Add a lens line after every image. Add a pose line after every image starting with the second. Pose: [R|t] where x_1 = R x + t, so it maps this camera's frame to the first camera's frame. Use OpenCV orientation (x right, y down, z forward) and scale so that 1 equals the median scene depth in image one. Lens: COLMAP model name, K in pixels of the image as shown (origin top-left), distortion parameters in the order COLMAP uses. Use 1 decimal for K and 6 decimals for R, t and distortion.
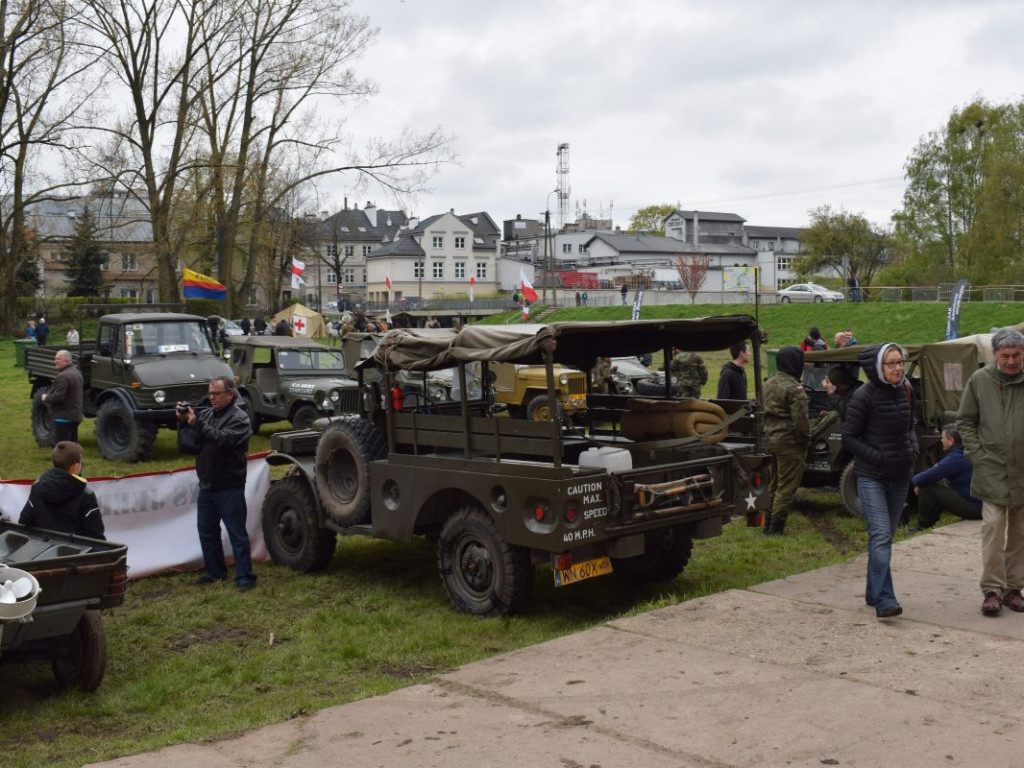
lens RADIAL K [[1035.9, 0, 518.4], [0, 1035.9, 380.4], [0, 0, 1]] dist [-0.087892, 0.009297]
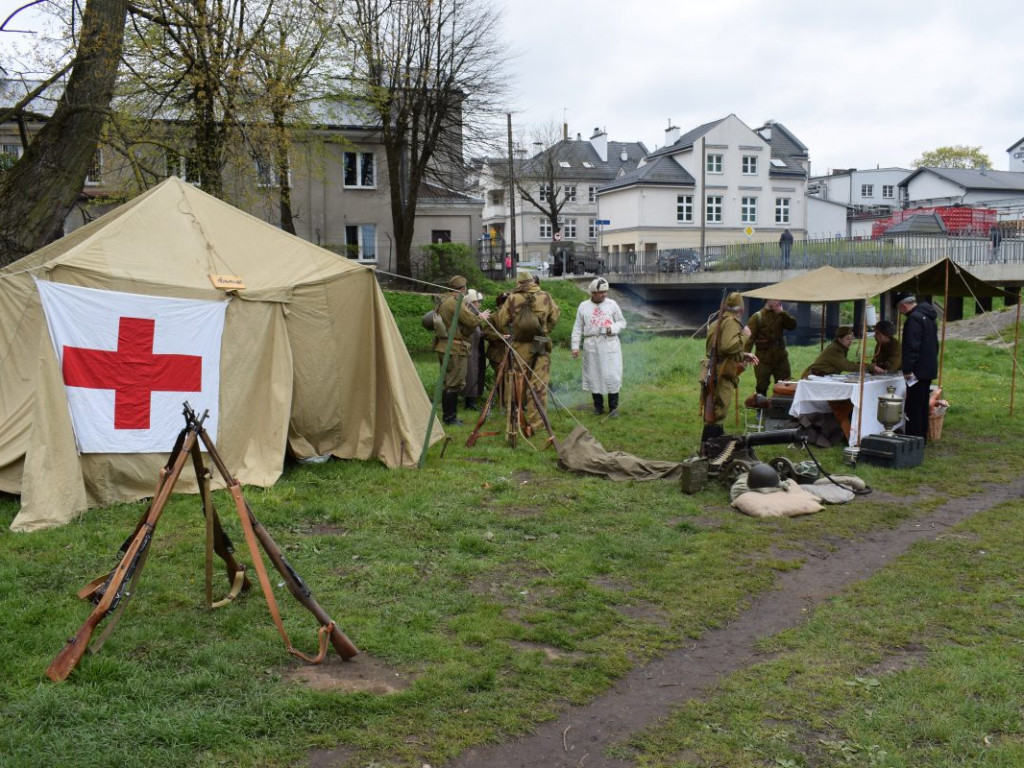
lens RADIAL K [[1035.9, 0, 518.4], [0, 1035.9, 380.4], [0, 0, 1]] dist [-0.087892, 0.009297]
pose [[0.978281, 0.018896, -0.206421, -0.061203], [-0.012405, 0.999388, 0.032696, -0.022572], [0.206913, -0.029426, 0.977917, 0.361322]]
